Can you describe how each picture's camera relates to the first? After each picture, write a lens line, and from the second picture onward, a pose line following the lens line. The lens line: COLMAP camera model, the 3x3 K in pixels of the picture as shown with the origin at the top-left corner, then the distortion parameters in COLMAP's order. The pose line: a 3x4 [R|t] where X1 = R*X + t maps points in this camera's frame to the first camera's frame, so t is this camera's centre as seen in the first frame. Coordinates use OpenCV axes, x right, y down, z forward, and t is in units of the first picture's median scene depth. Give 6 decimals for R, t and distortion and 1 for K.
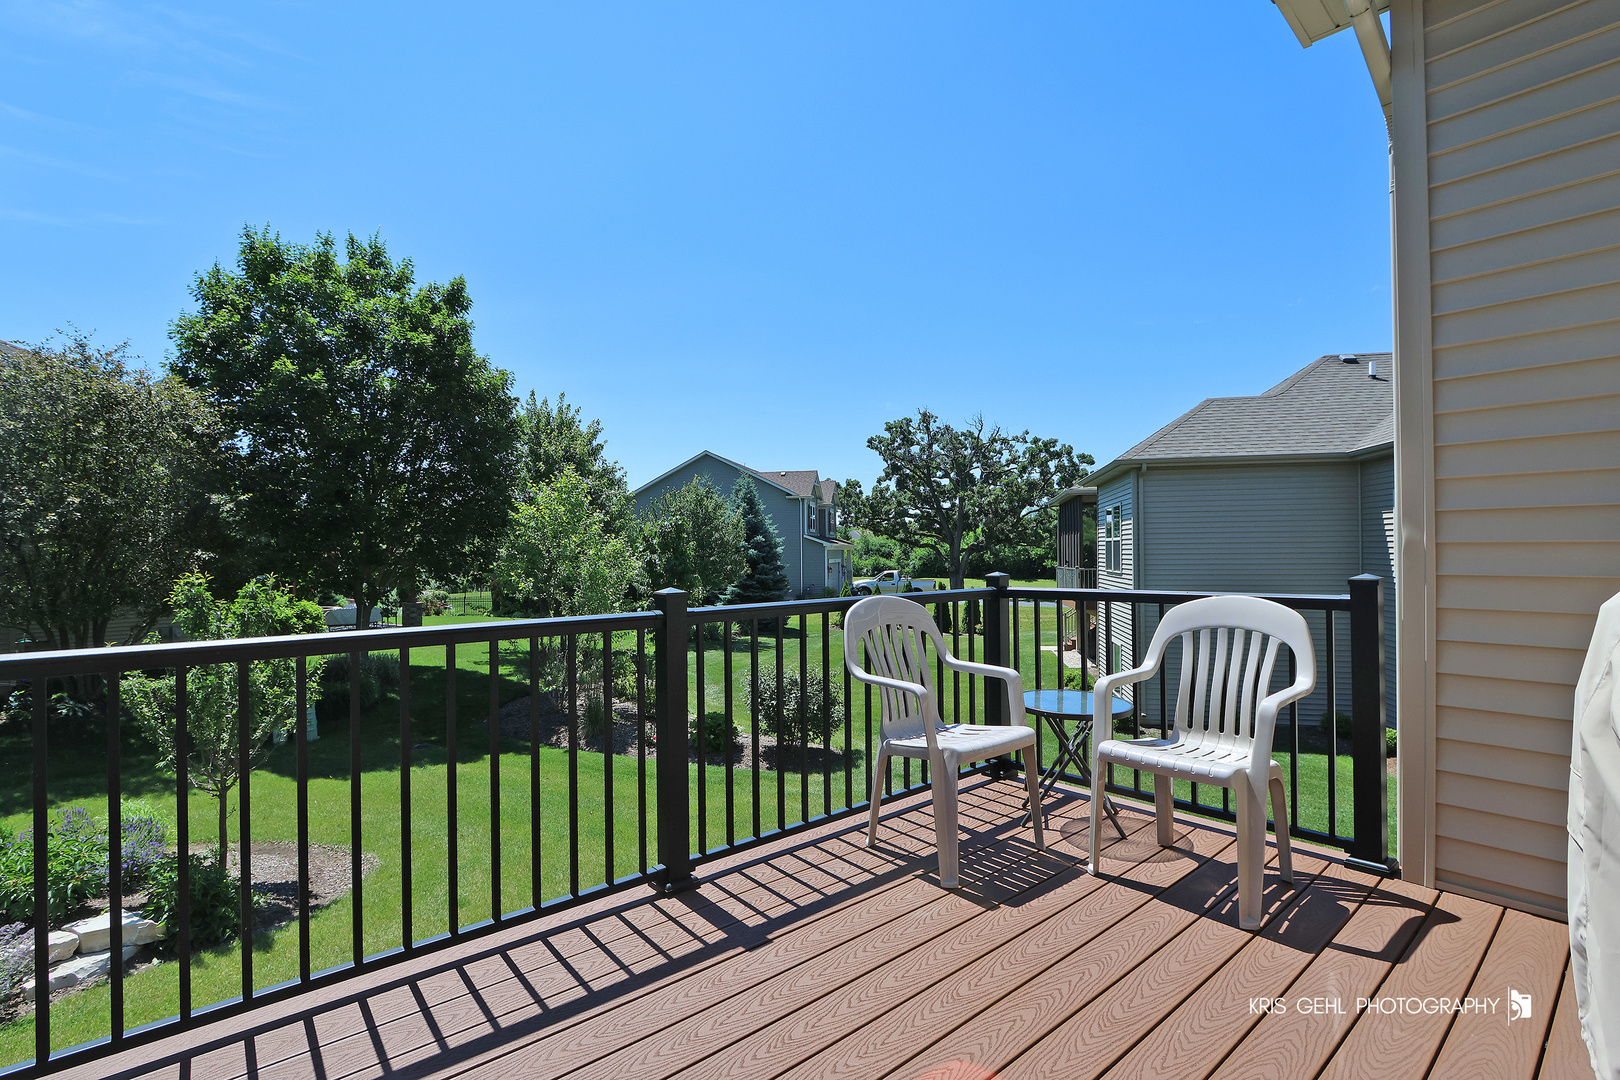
lens RADIAL K [[744.8, 0, 804.7], [0, 744.8, 533.8], [0, 0, 1]] dist [-0.018522, 0.000612]
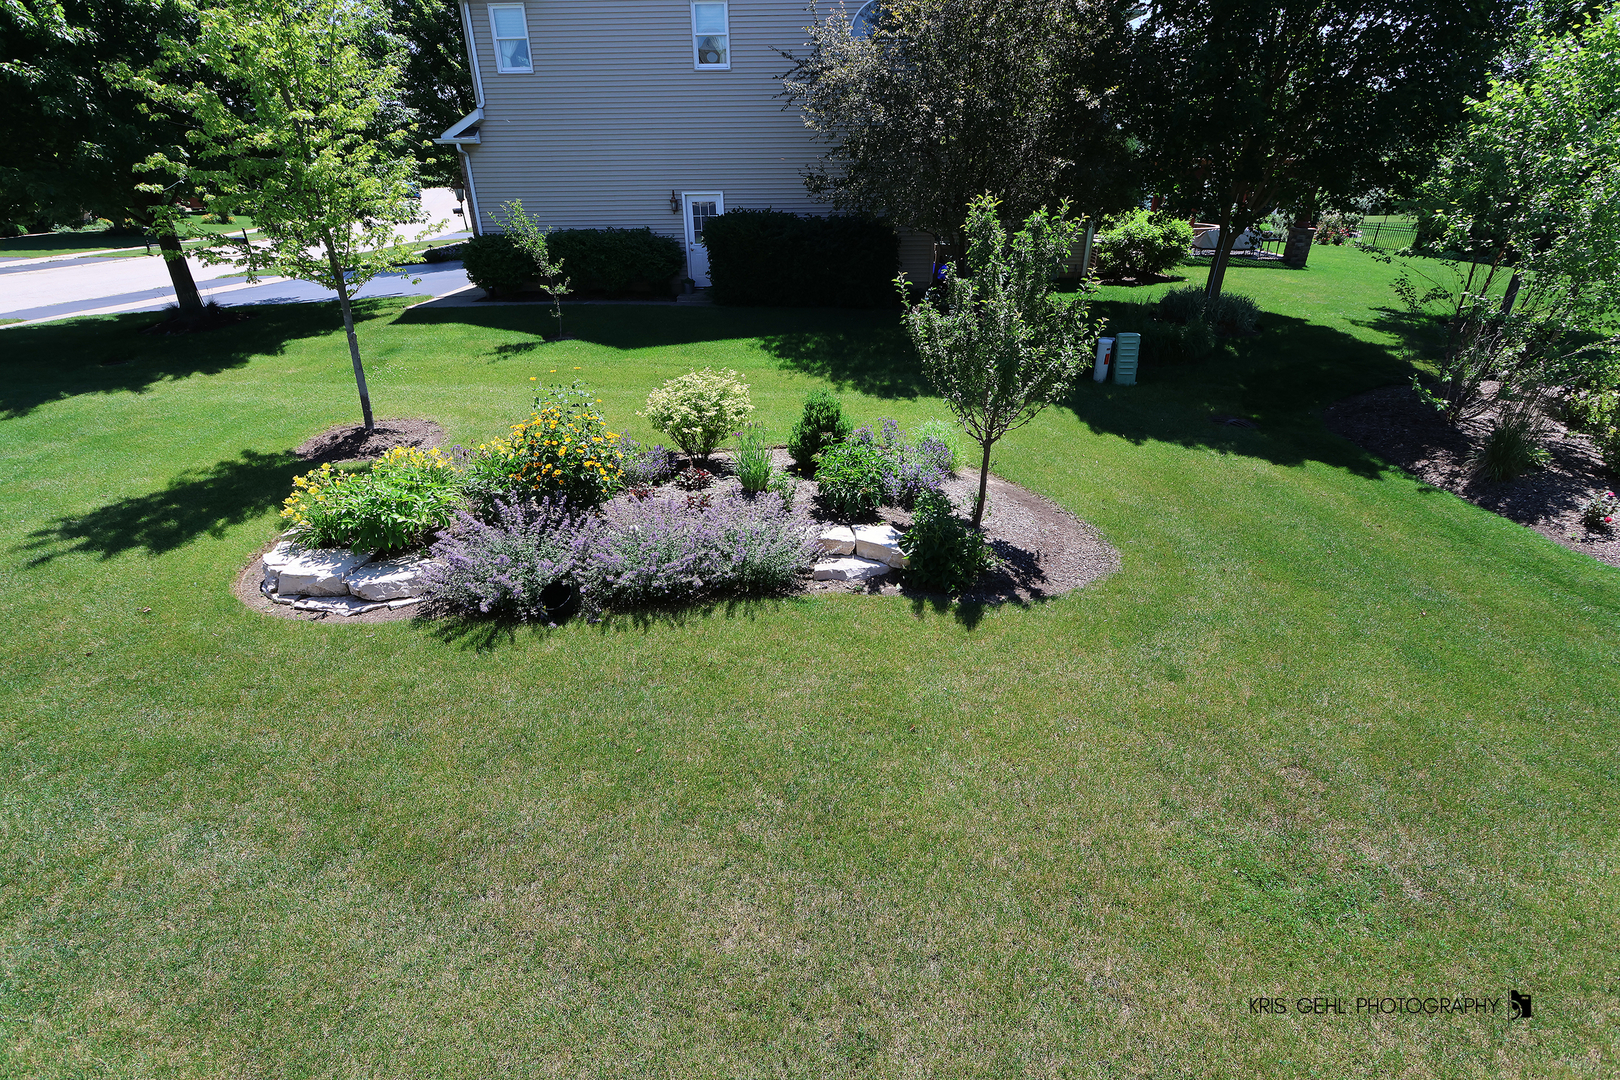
lens RADIAL K [[764.0, 0, 813.4], [0, 764.0, 533.3], [0, 0, 1]] dist [0.001543, 0.000413]
pose [[0.504476, 0.391177, -0.769731, -0.046470], [0.011700, 0.888305, 0.459104, -0.004338], [0.863347, -0.240613, 0.443552, 0.175469]]
